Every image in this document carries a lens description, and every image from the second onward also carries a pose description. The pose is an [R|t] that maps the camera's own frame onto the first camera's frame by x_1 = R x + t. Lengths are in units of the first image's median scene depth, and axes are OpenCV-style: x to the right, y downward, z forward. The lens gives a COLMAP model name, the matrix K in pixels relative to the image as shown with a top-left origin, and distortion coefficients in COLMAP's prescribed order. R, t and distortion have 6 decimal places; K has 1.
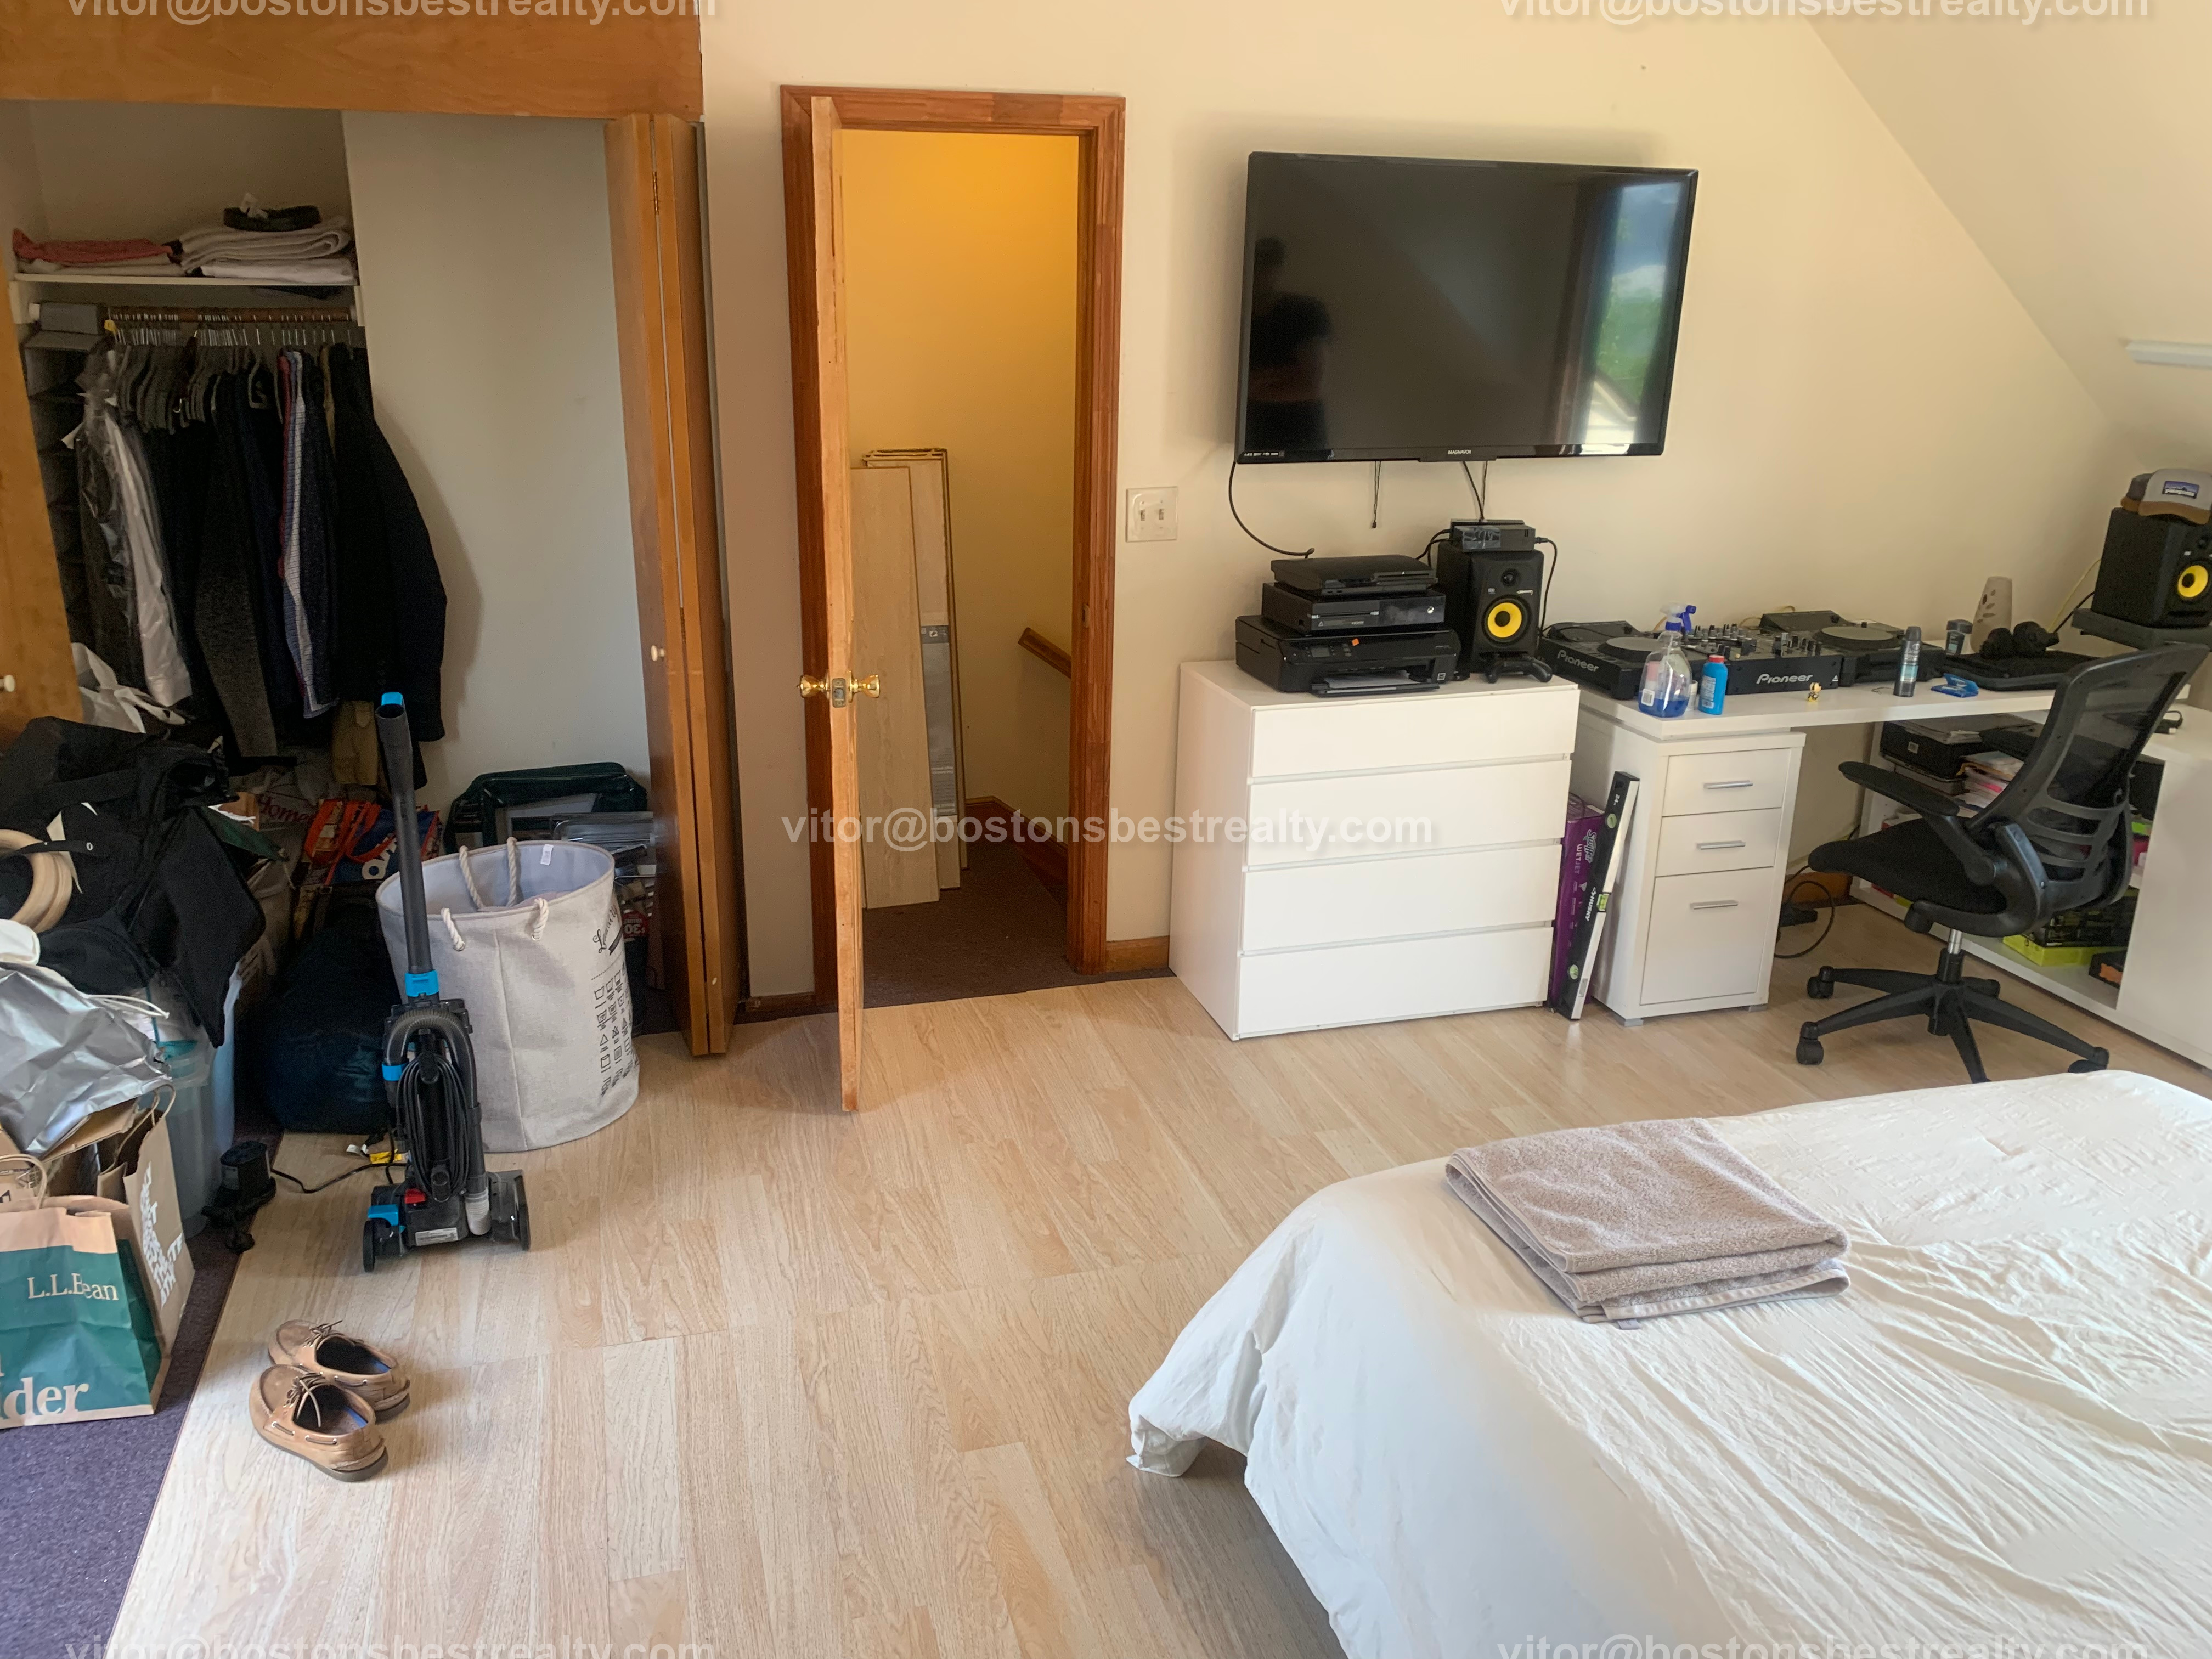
lens RADIAL K [[1694.5, 0, 1083.4], [0, 1694.5, 830.7], [0, 0, 1]] dist [0.098222, -0.227524]
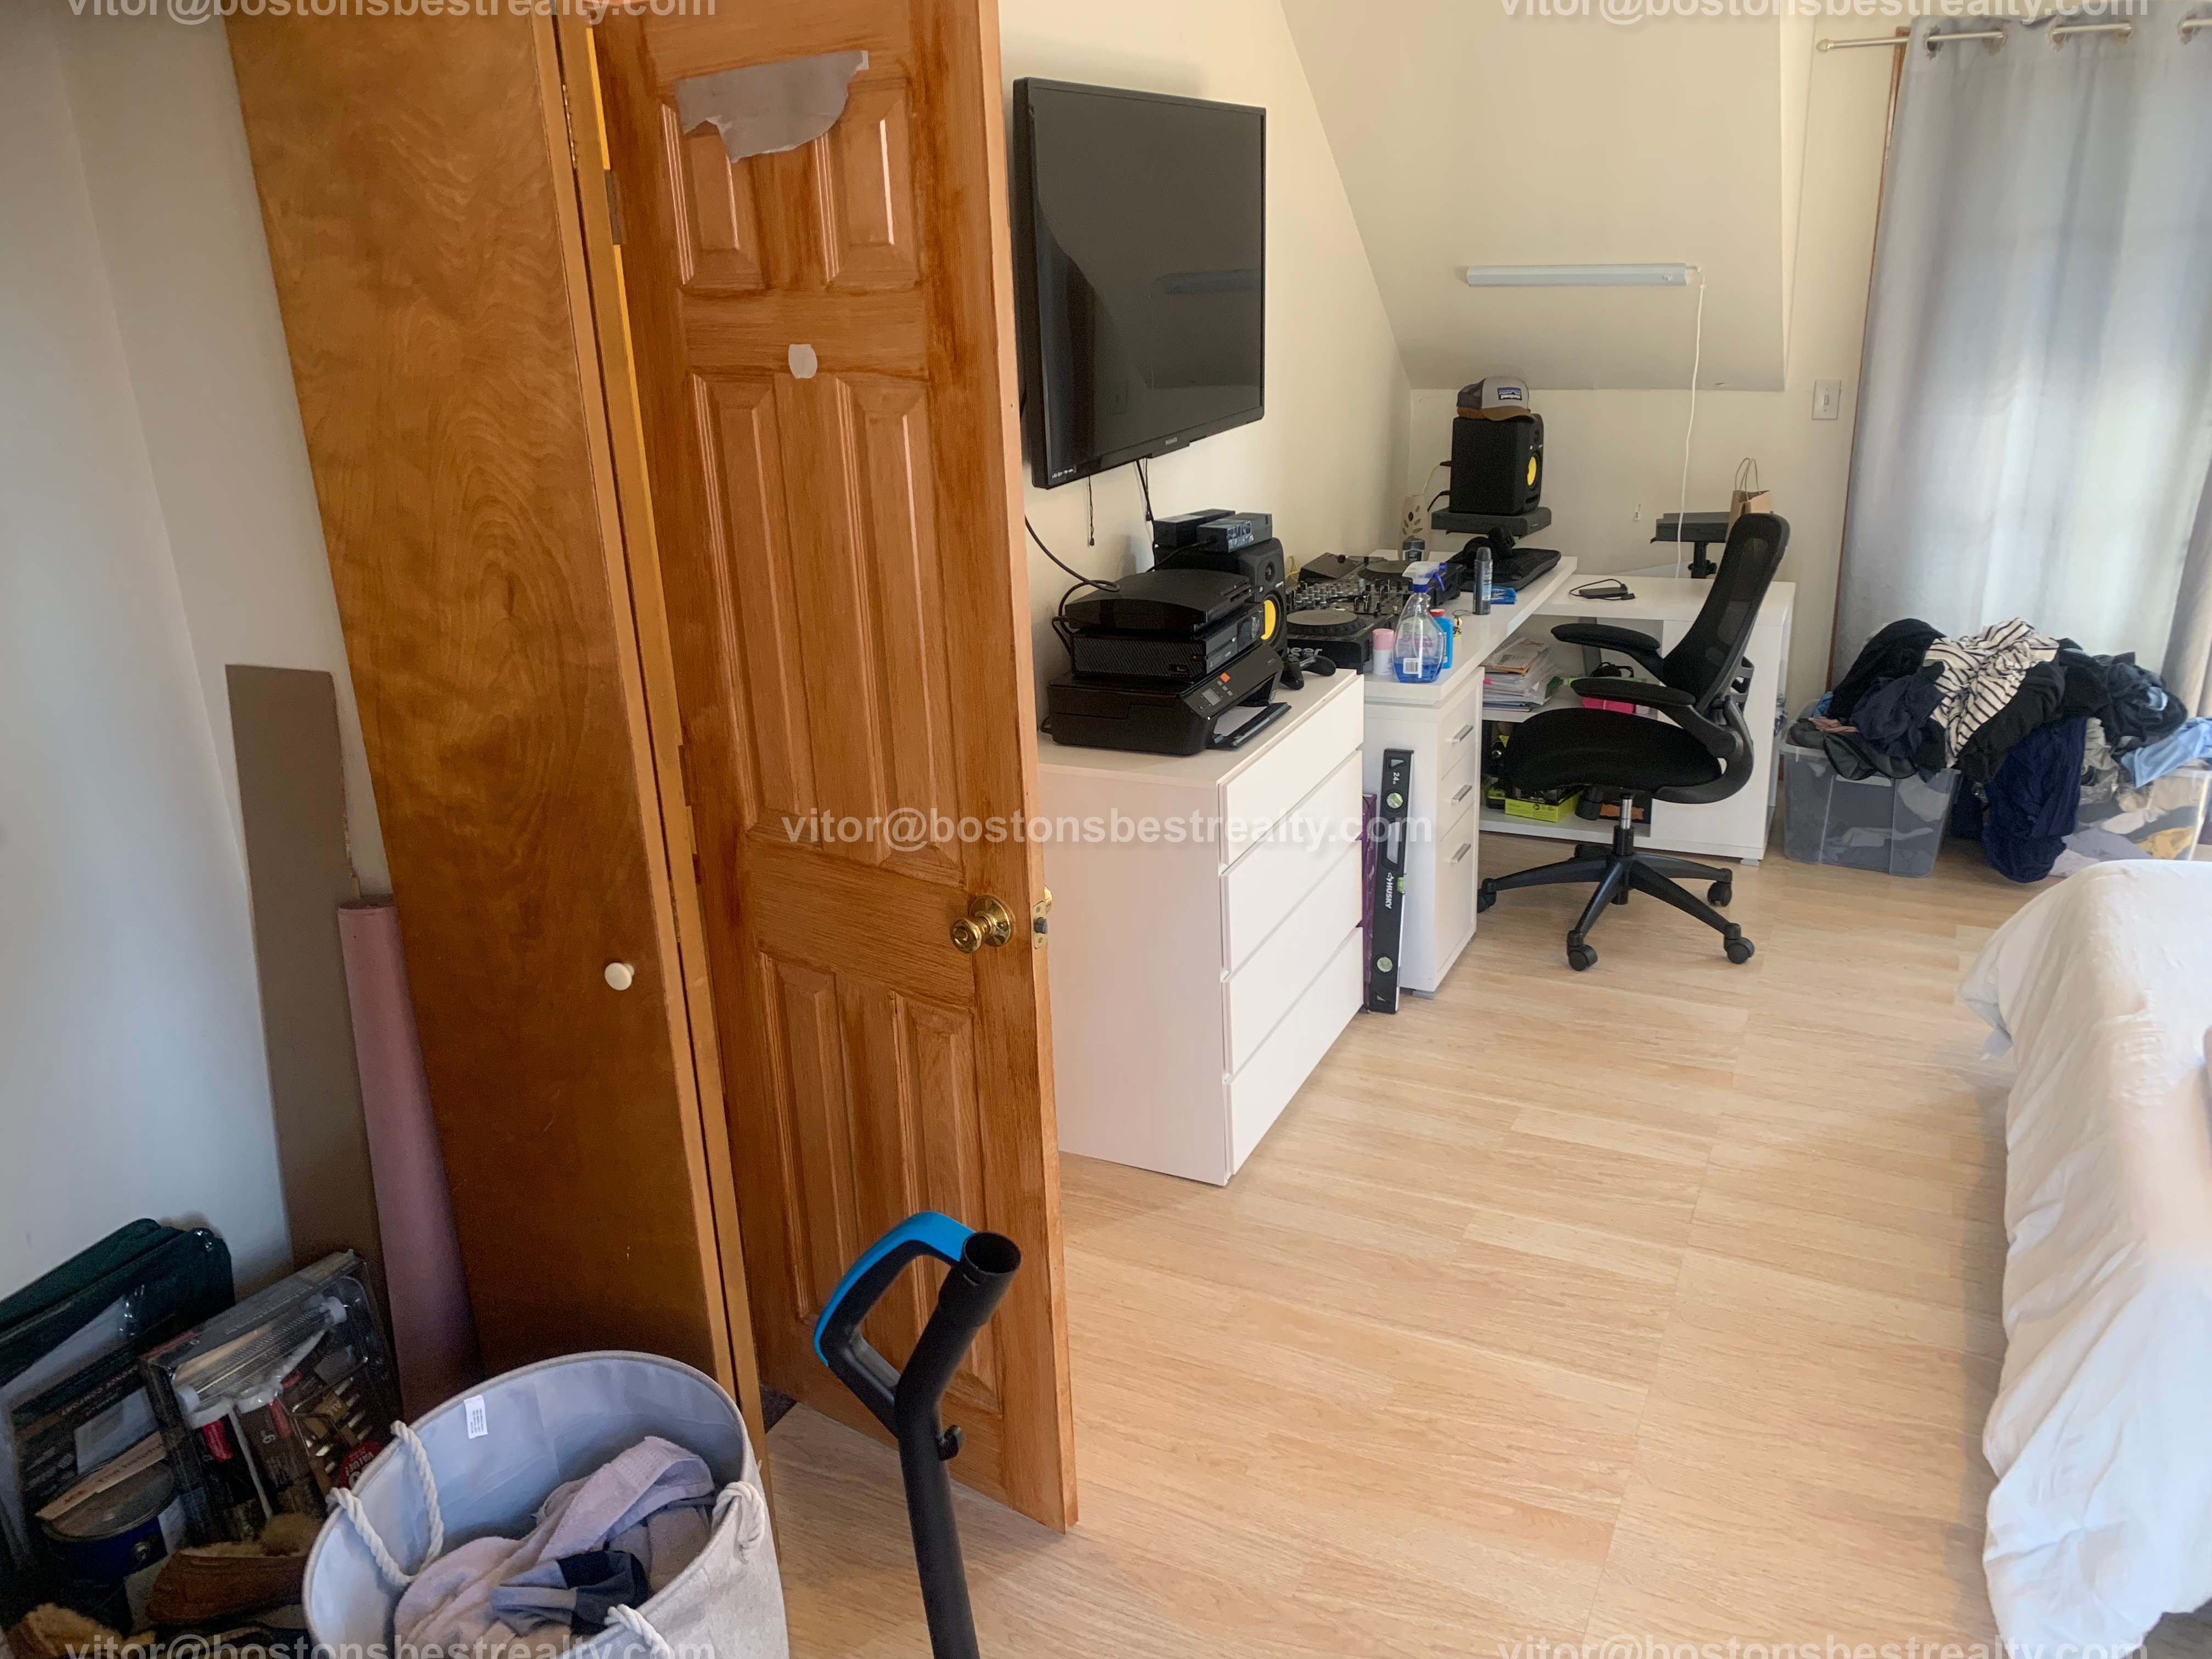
lens RADIAL K [[1694.5, 0, 1083.4], [0, 1694.5, 830.7], [0, 0, 1]] dist [0.098222, -0.227524]
pose [[0.661053, -0.287010, 0.693278, -0.477172], [0.285199, 0.950718, 0.121646, -0.157696], [-0.694025, 0.117308, 0.710330, 0.460072]]
